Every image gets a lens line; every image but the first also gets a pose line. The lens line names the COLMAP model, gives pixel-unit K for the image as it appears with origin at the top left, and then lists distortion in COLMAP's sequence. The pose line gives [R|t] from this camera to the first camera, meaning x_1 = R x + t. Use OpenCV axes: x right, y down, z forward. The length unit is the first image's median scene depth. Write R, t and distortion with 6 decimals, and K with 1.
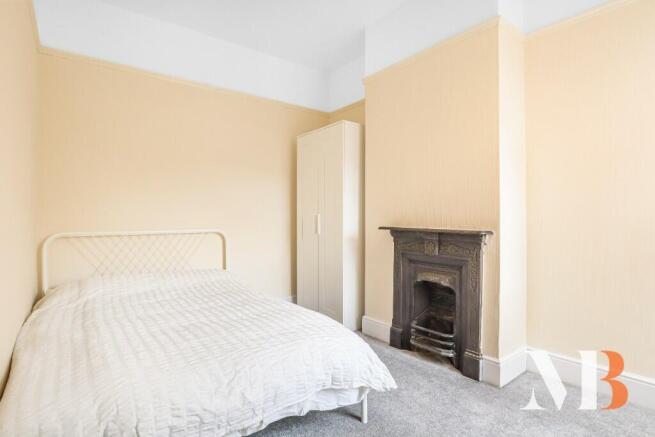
lens RADIAL K [[354.3, 0, 327.5], [0, 354.3, 218.5], [0, 0, 1]] dist [-0.056515, 0.000010]
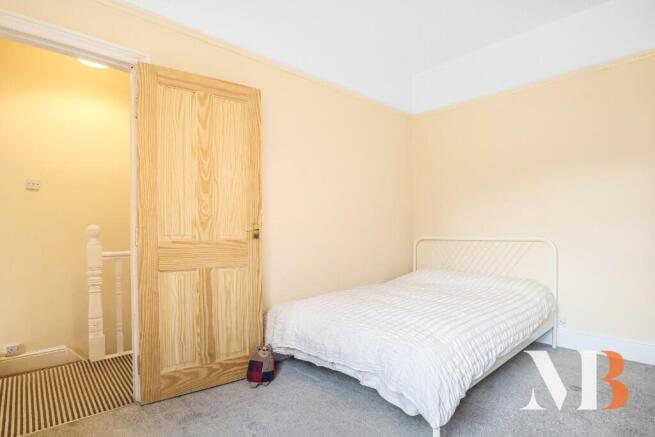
lens RADIAL K [[339.3, 0, 327.7], [0, 339.3, 228.8], [0, 0, 1]] dist [-0.004681, 0.000039]
pose [[0.103537, 0.008741, -0.994587, 0.758557], [-0.001135, 0.999962, 0.008670, -0.003769], [0.994625, 0.000231, 0.103543, 0.505535]]
